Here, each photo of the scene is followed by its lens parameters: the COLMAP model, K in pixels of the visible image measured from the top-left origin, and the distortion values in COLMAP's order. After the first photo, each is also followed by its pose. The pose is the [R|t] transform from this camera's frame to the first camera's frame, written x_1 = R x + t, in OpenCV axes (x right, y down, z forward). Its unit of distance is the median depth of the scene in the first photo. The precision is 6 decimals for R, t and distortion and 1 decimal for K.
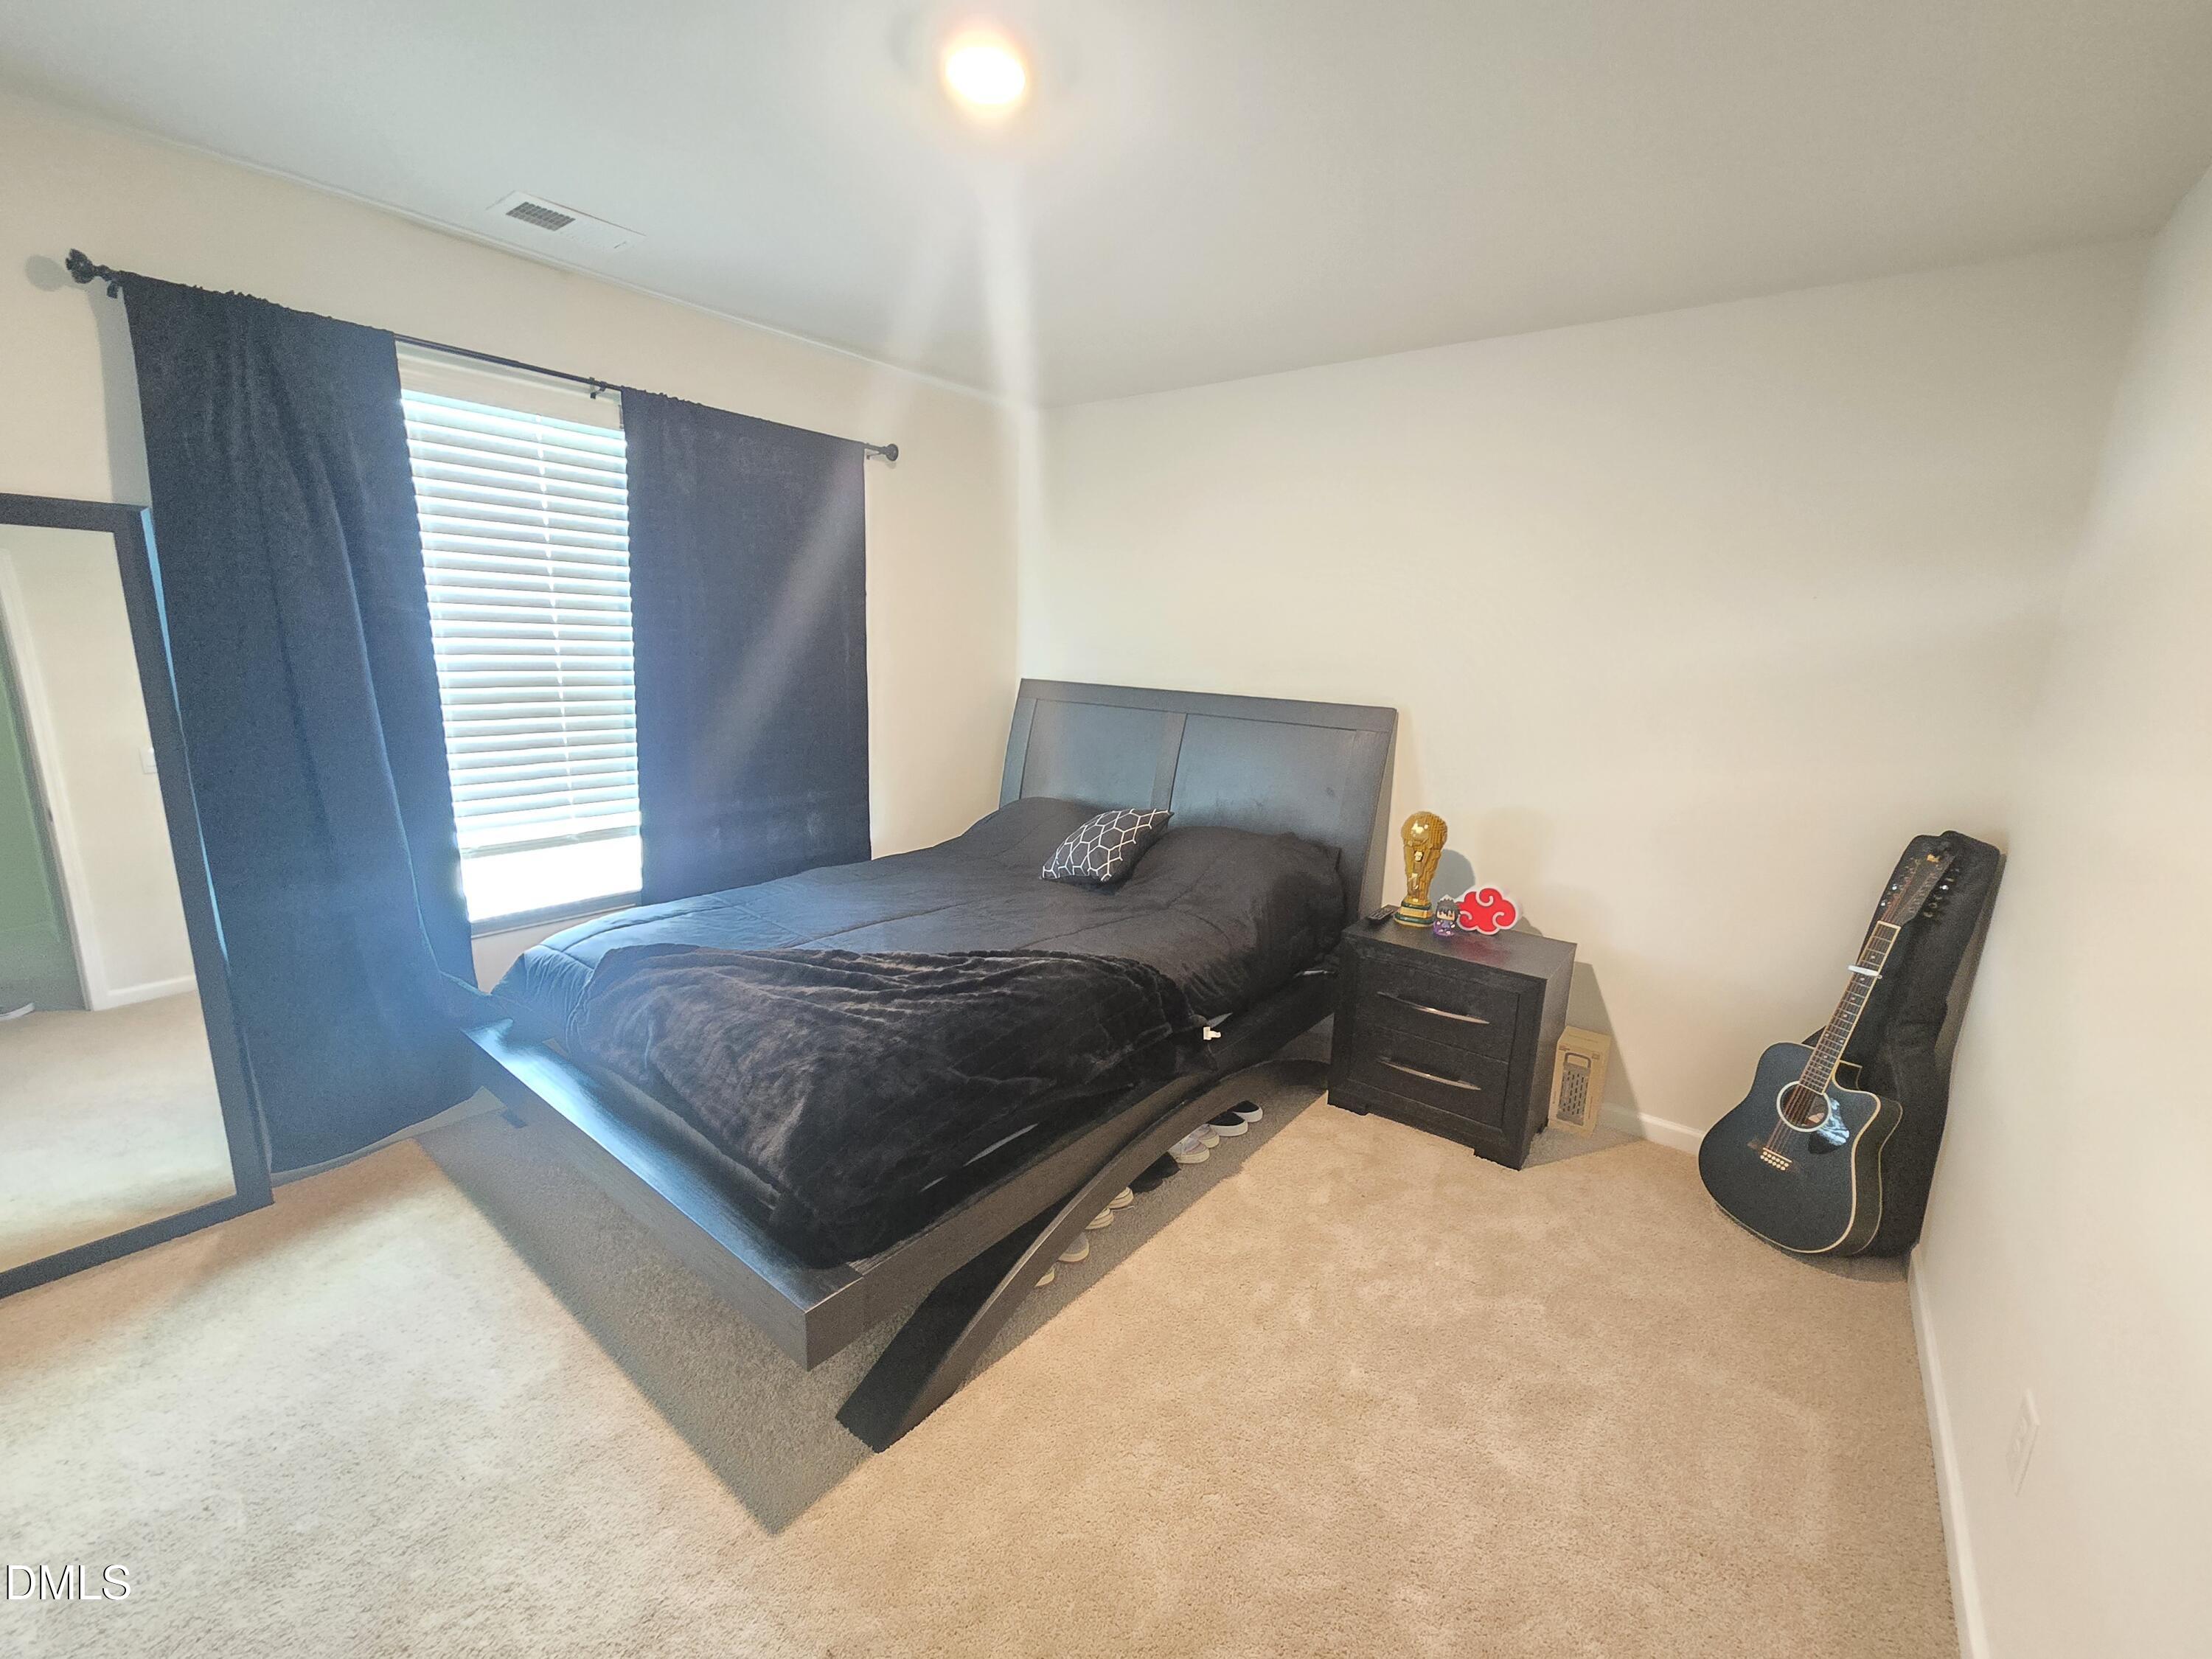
lens RADIAL K [[916.6, 0, 1105.7], [0, 916.6, 831.2], [0, 0, 1]] dist [-0.001741, 0.002602]
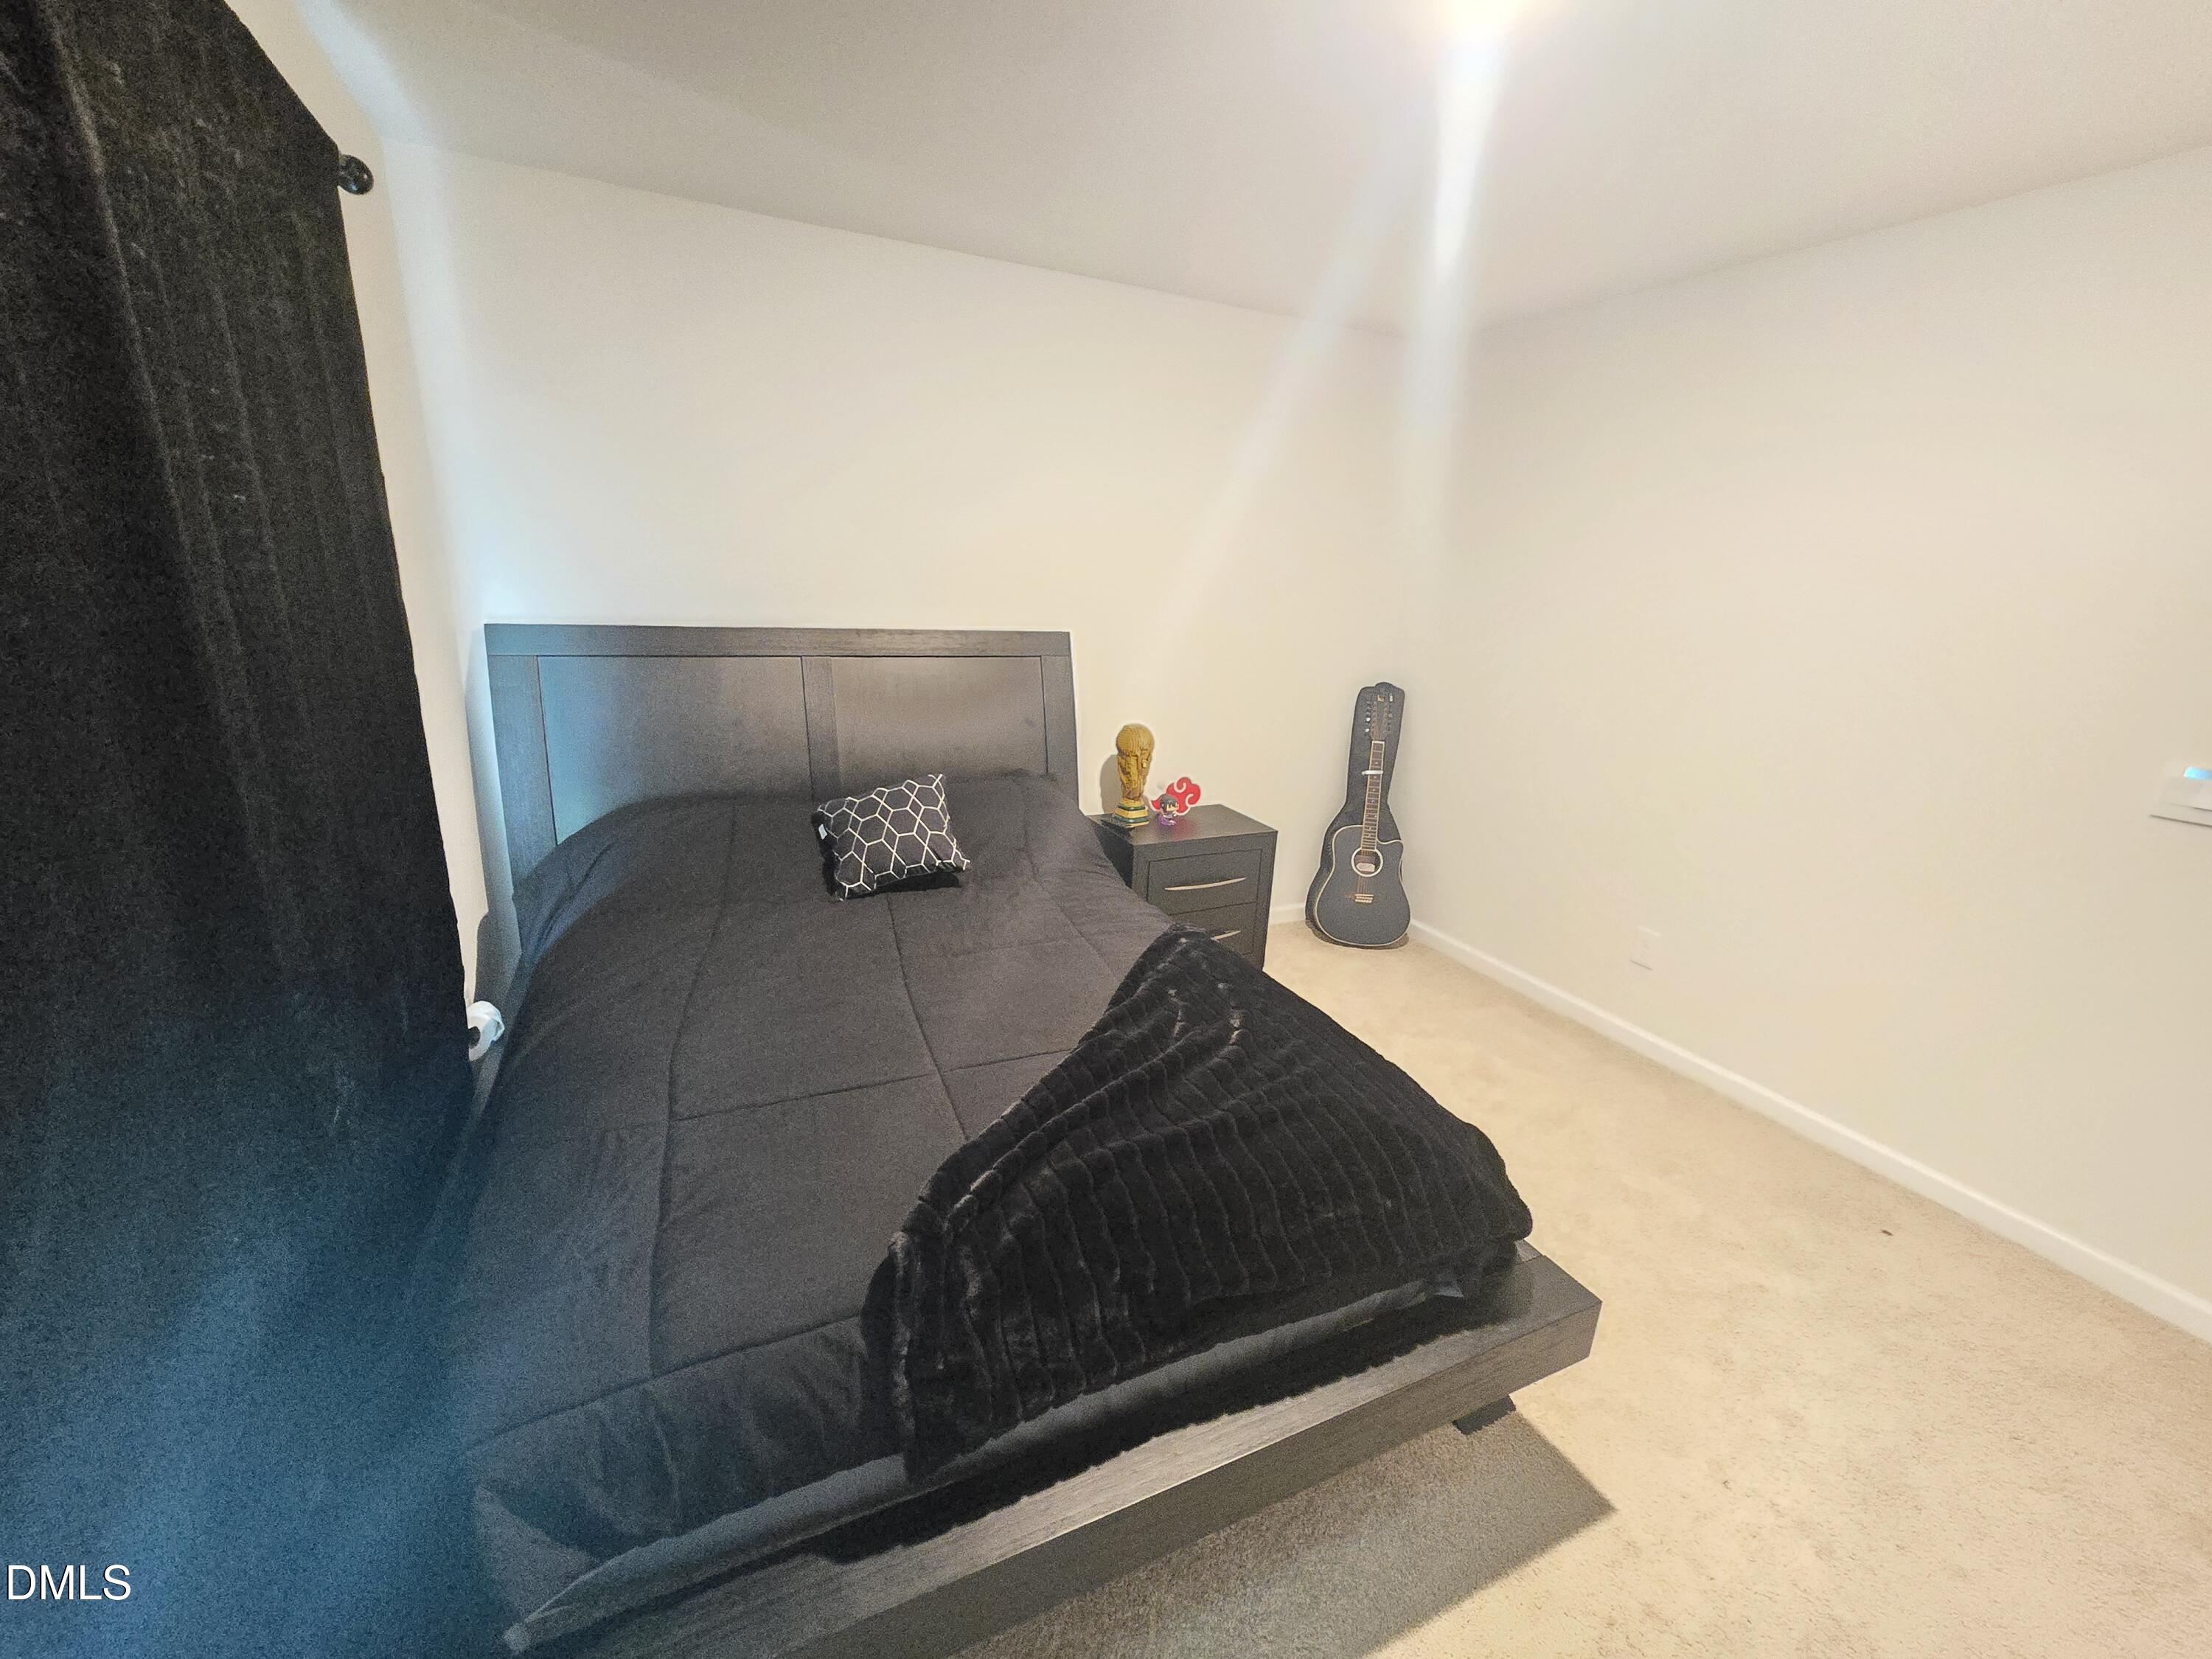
lens RADIAL K [[916.6, 0, 1109.3], [0, 916.6, 826.4], [0, 0, 1]] dist [-0.001741, 0.002602]
pose [[0.443719, -0.251262, 0.860221, -0.674651], [0.171229, 0.965977, 0.193829, -0.124979], [-0.879656, 0.061289, 0.471646, 0.519922]]
